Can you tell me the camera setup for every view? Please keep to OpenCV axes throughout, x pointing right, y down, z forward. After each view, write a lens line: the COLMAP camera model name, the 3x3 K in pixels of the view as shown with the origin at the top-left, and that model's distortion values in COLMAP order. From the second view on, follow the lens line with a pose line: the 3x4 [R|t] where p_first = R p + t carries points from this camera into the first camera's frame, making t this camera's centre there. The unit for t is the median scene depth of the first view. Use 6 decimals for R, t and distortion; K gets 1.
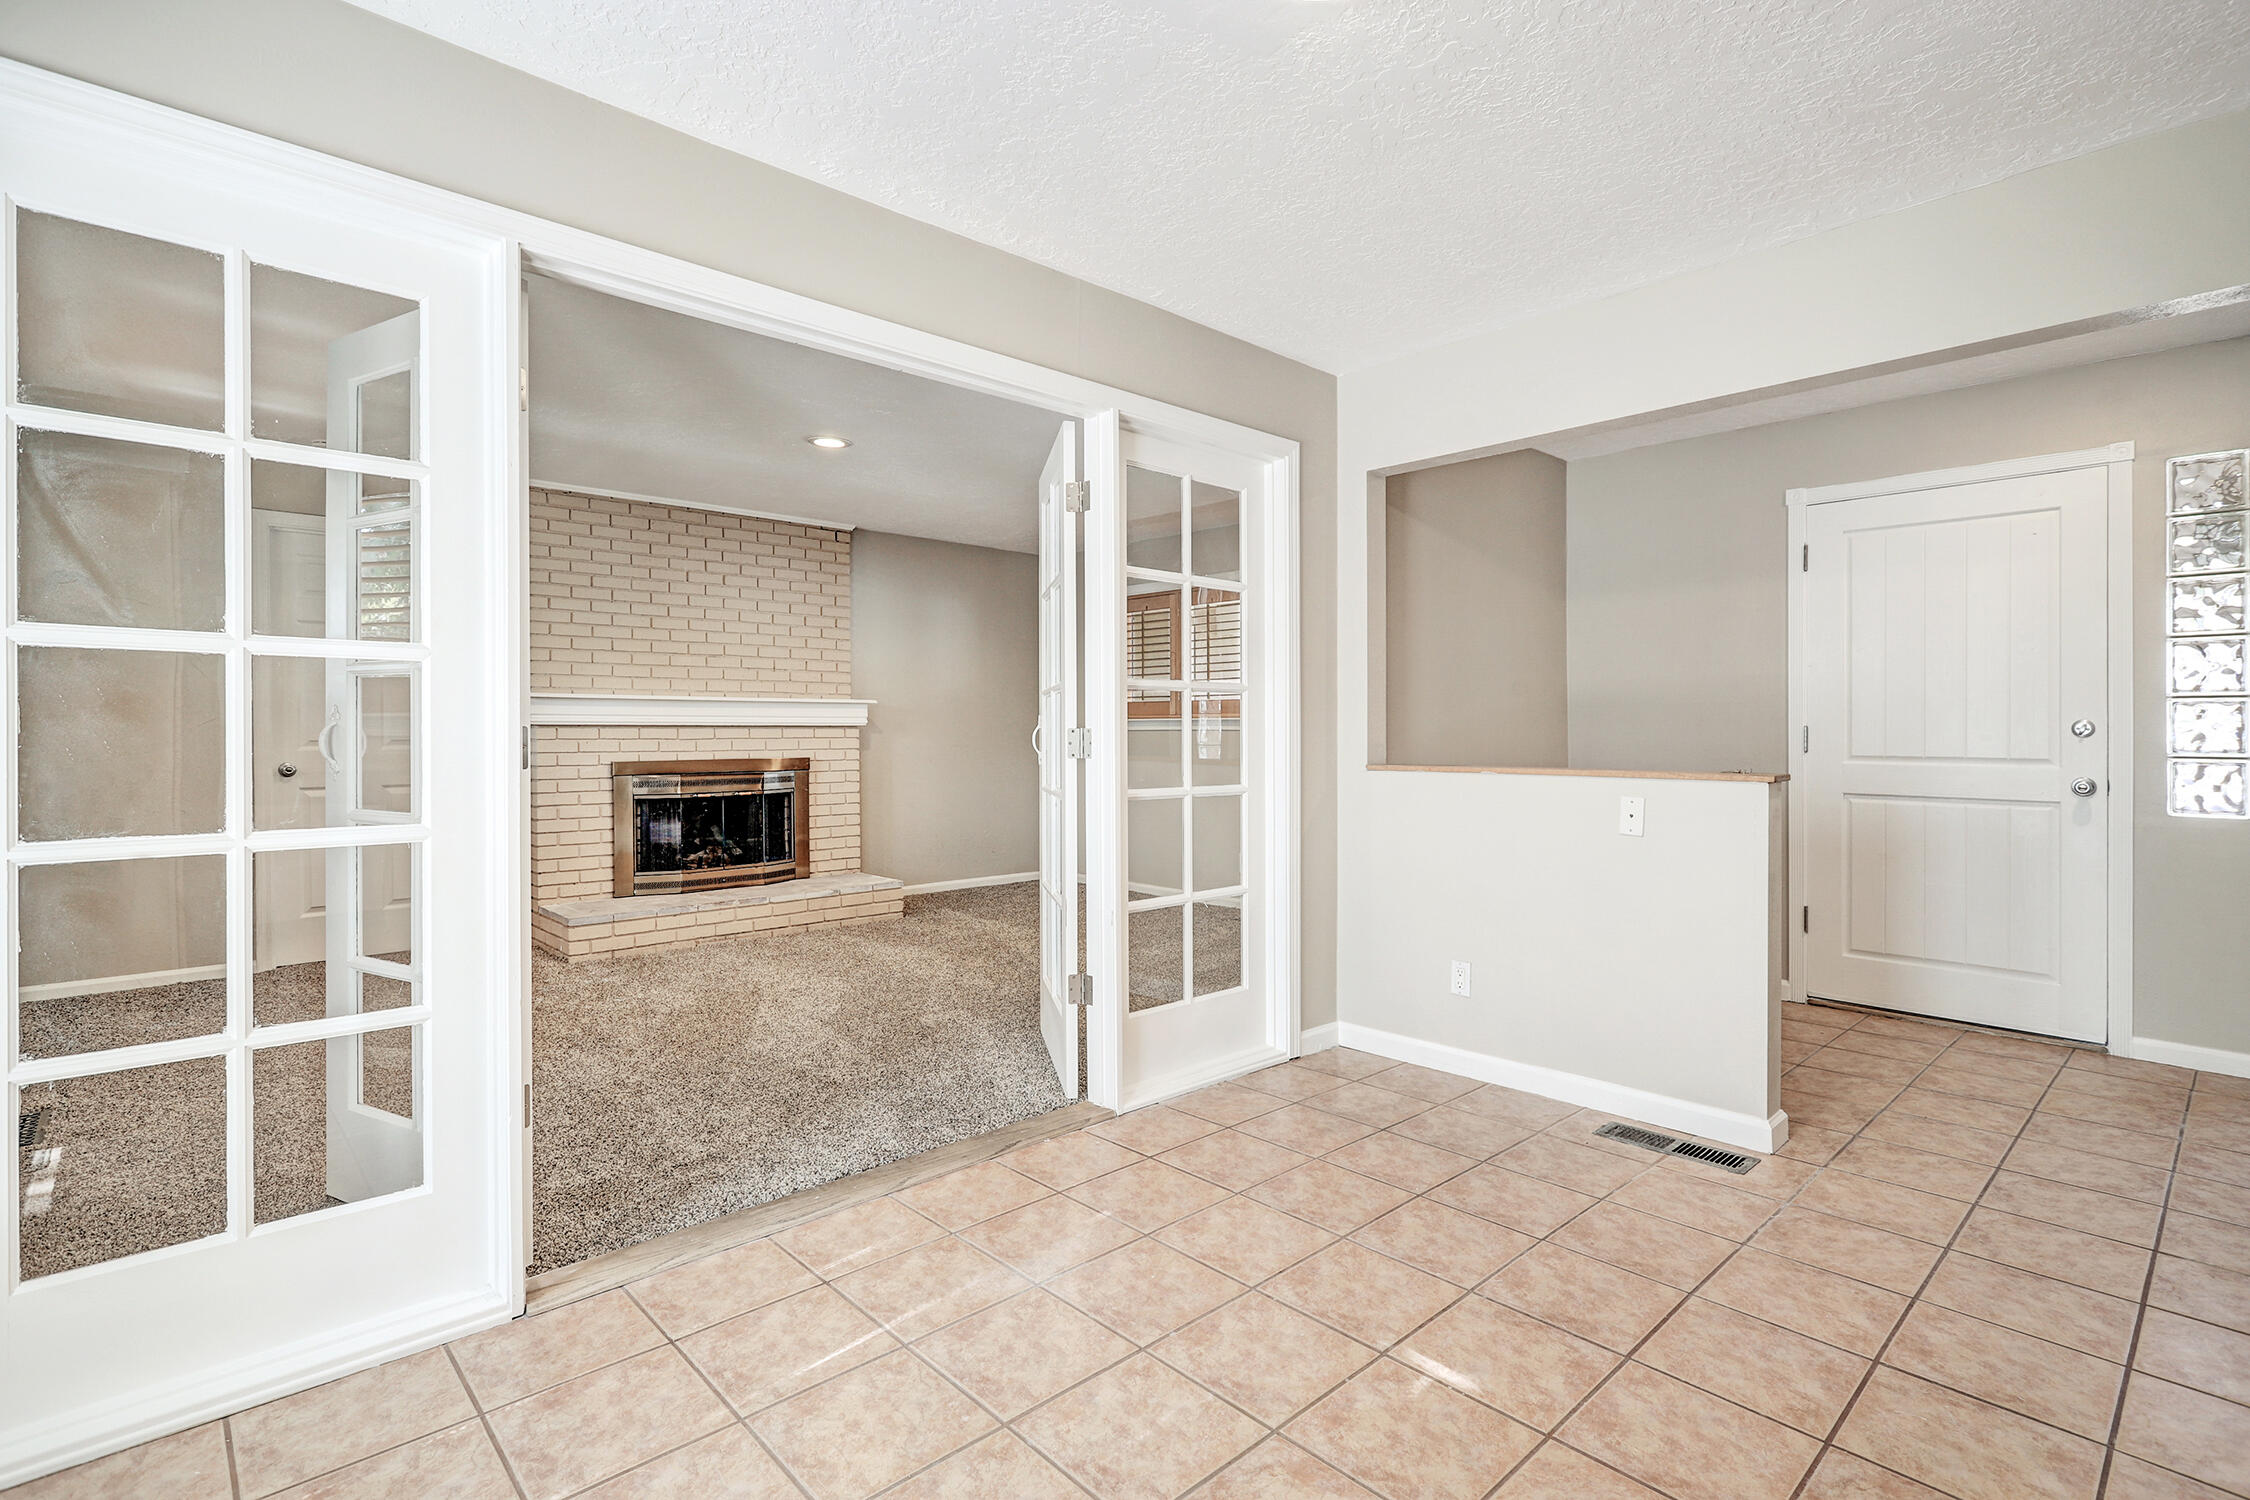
lens RADIAL K [[1106.3, 0, 1118.2], [0, 1106.3, 729.4], [0, 0, 1]] dist [0.001004, 0.001679]
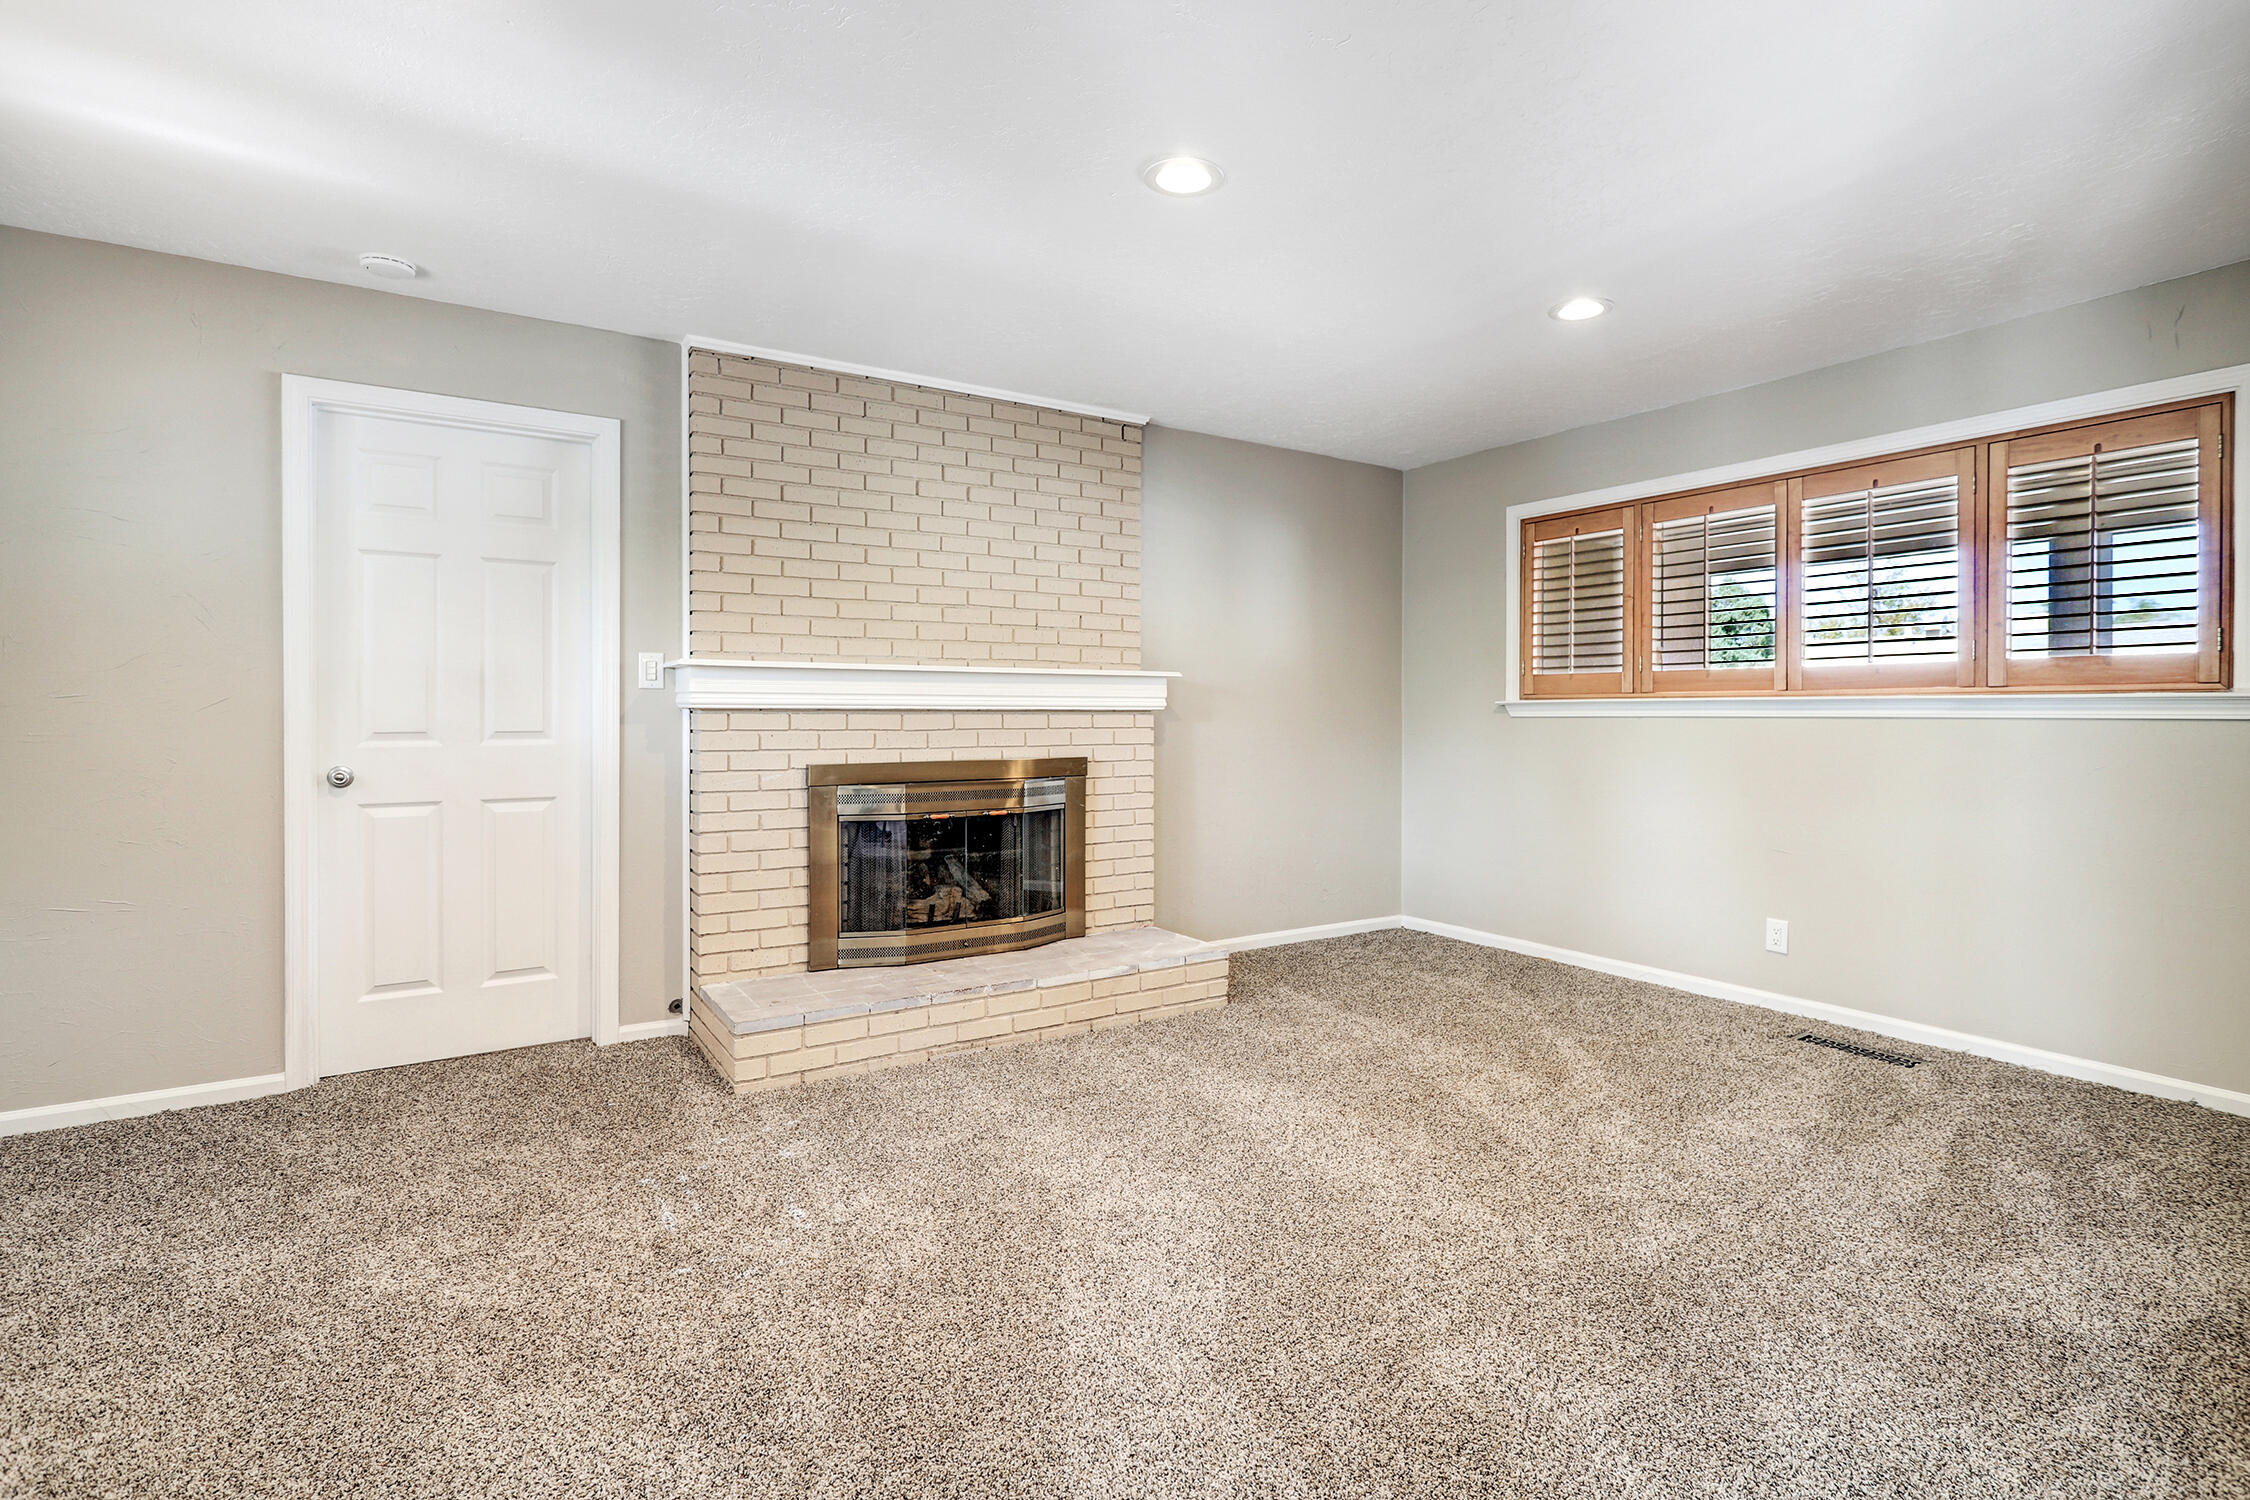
lens RADIAL K [[1106.3, 0, 1117.6], [0, 1106.3, 677.3], [0, 0, 1]] dist [0.001004, 0.001679]
pose [[0.984385, -0.003469, -0.175993, -0.153635], [-0.002100, 0.999503, -0.031449, -0.002085], [0.176015, 0.031327, 0.983889, 0.368421]]
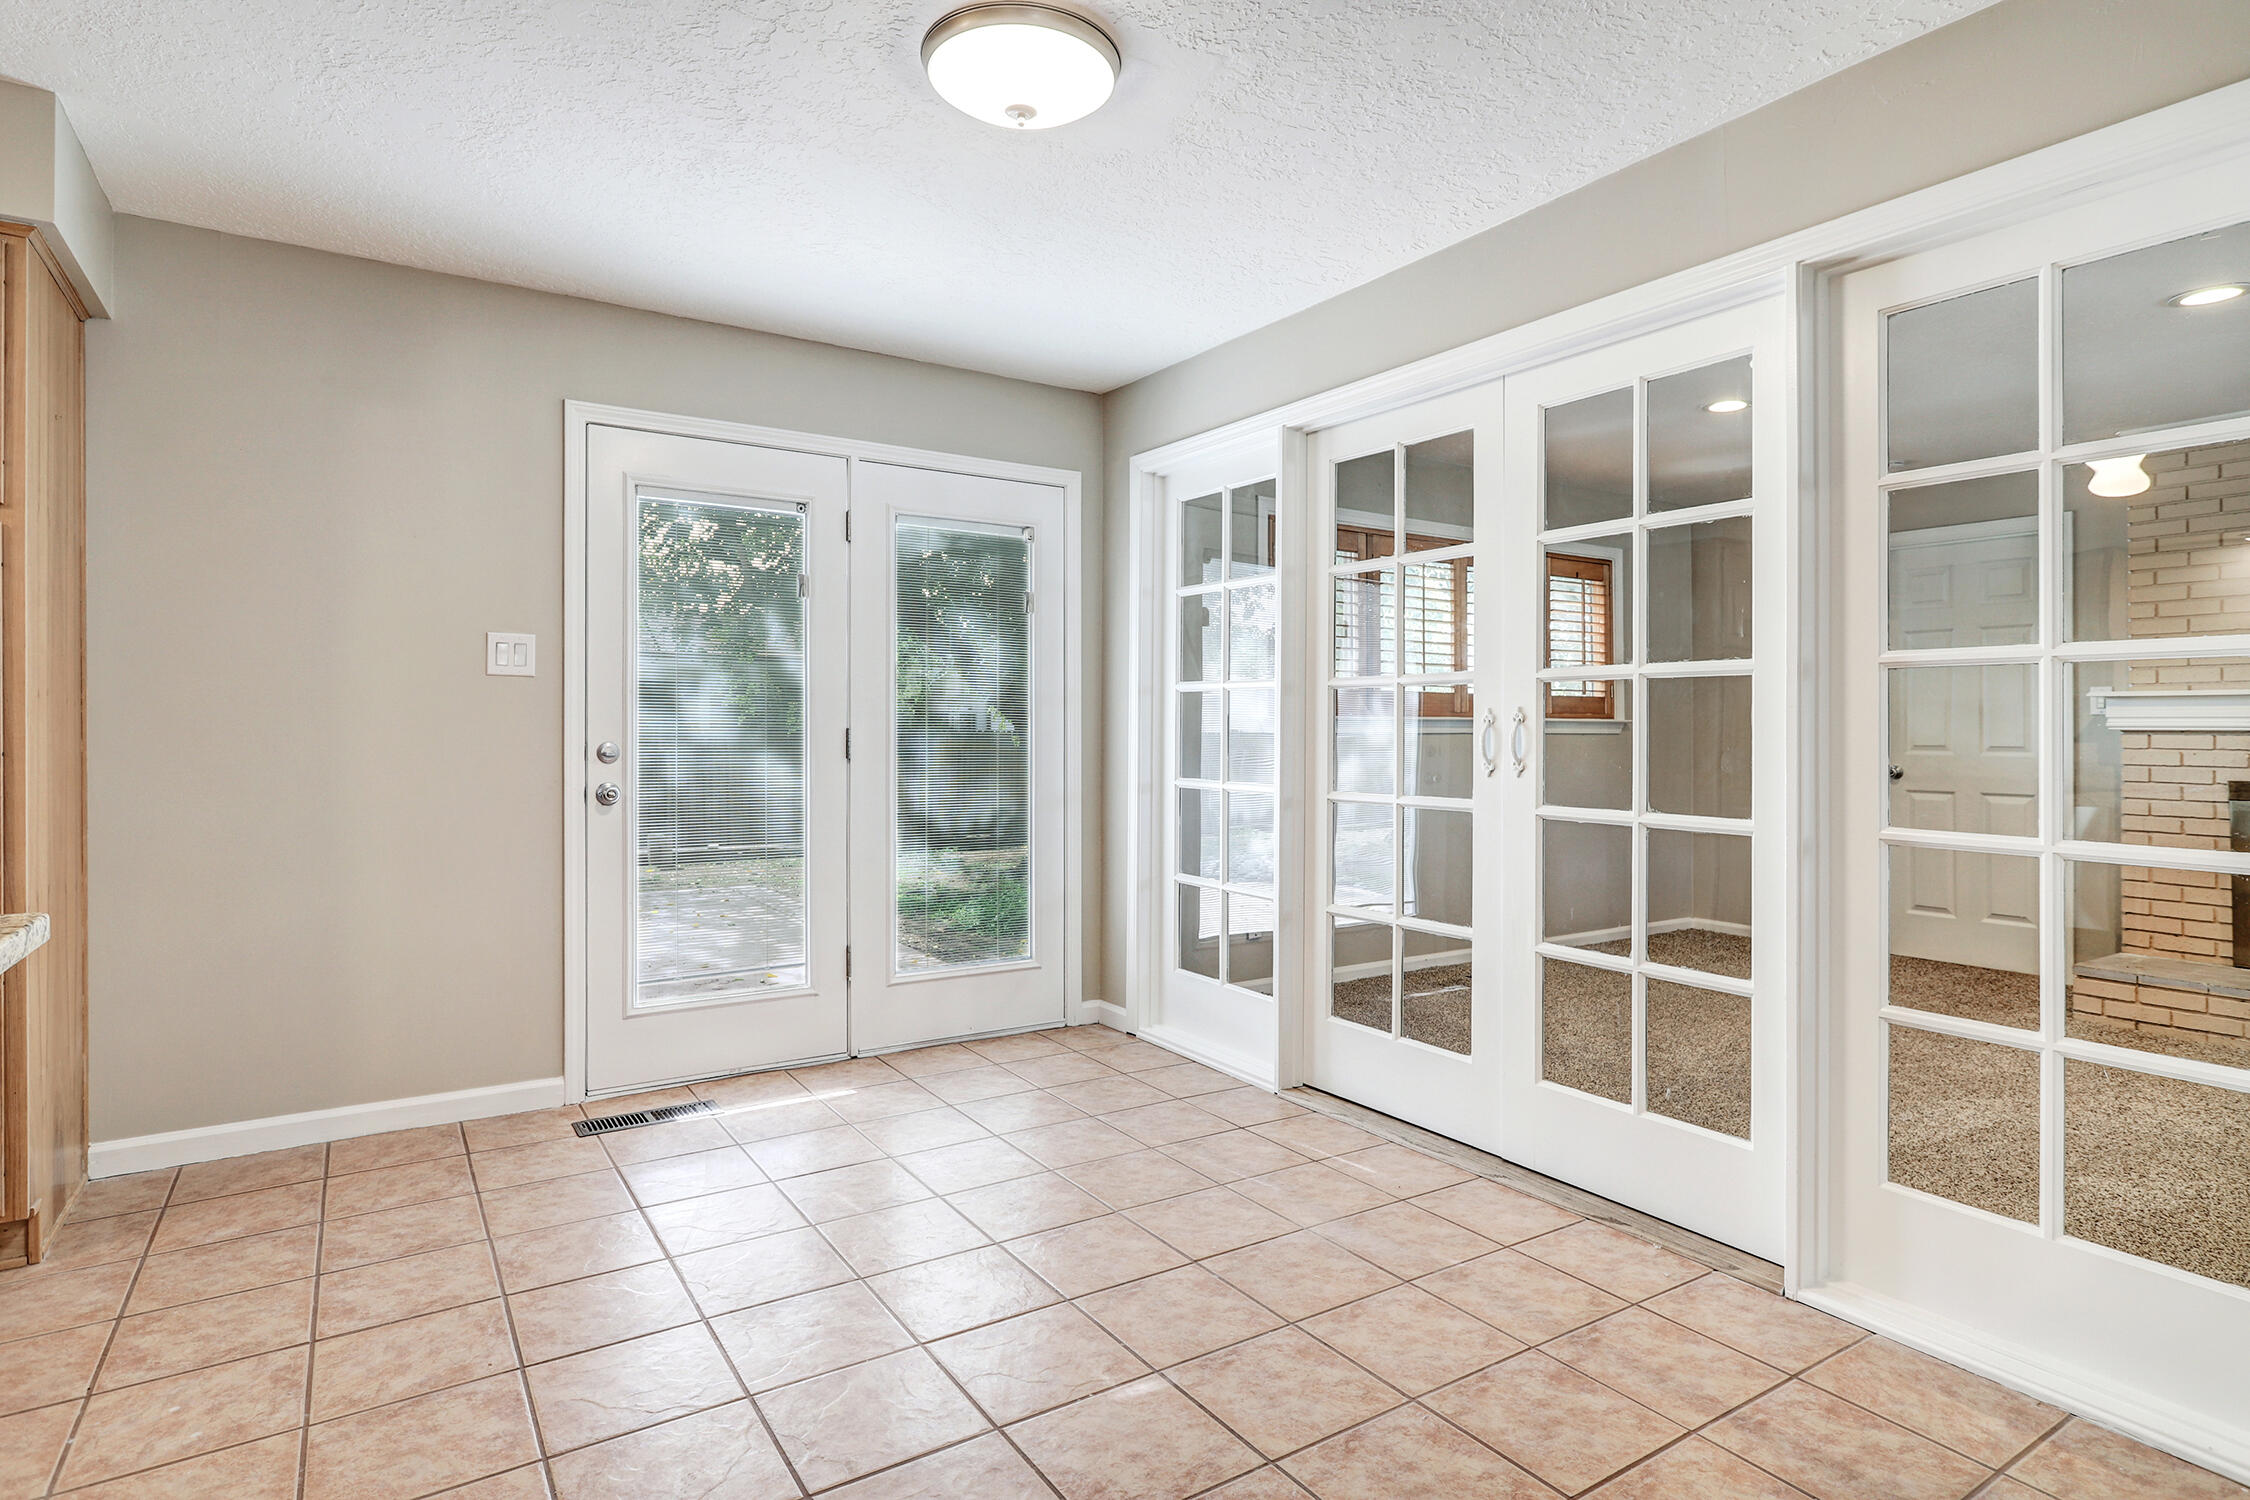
lens RADIAL K [[1190.6, 0, 1118.1], [0, 1190.6, 736.8], [0, 0, 1]] dist [0.002287, -0.001104]
pose [[-0.186556, 0.007363, -0.982417, 0.444412], [-0.008623, 0.999921, 0.009132, -0.000957], [0.982406, 0.010175, -0.186478, 0.404509]]
